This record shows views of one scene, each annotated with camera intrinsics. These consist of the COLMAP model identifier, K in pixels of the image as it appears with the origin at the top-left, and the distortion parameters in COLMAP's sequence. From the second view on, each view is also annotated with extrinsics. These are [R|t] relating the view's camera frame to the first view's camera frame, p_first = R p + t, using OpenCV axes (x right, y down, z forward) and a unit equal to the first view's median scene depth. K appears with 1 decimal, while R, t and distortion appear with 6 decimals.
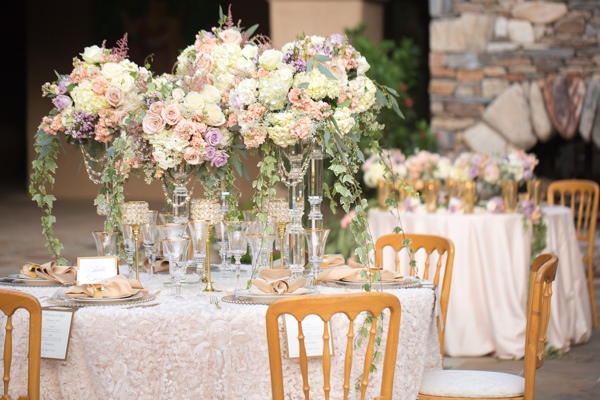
lens RADIAL K [[1744.8, 0, 299.9], [0, 1744.8, 199.5], [0, 0, 1]] dist [0.049922, 0.000000]
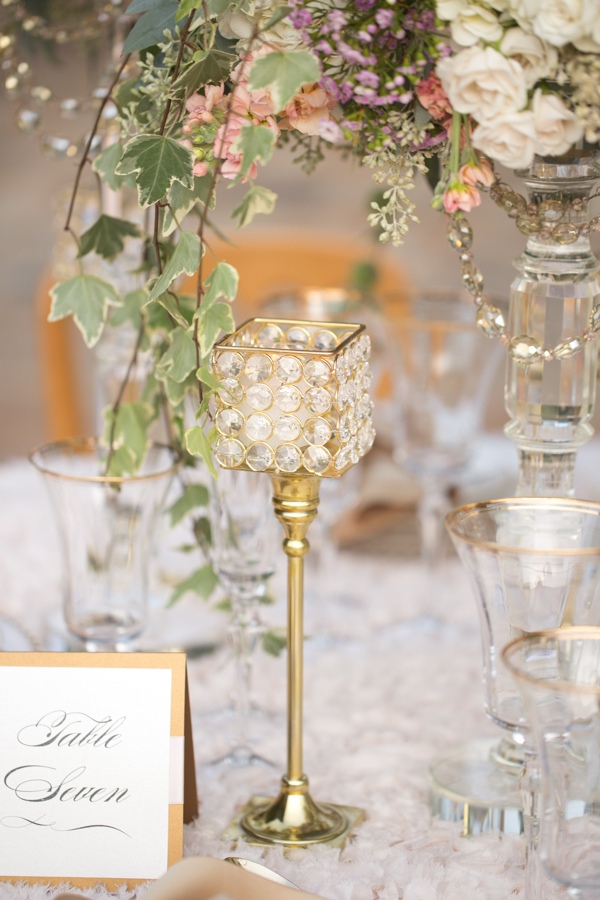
lens RADIAL K [[2617.2, 0, 299.9], [0, 2617.2, 449.8], [0, 0, 1]] dist [0.049922, 0.000000]
pose [[0.999436, 0.033560, 0.001180, -0.095088], [-0.033084, 0.978031, 0.205815, -0.039916], [0.005753, -0.205738, 0.978590, 0.761940]]
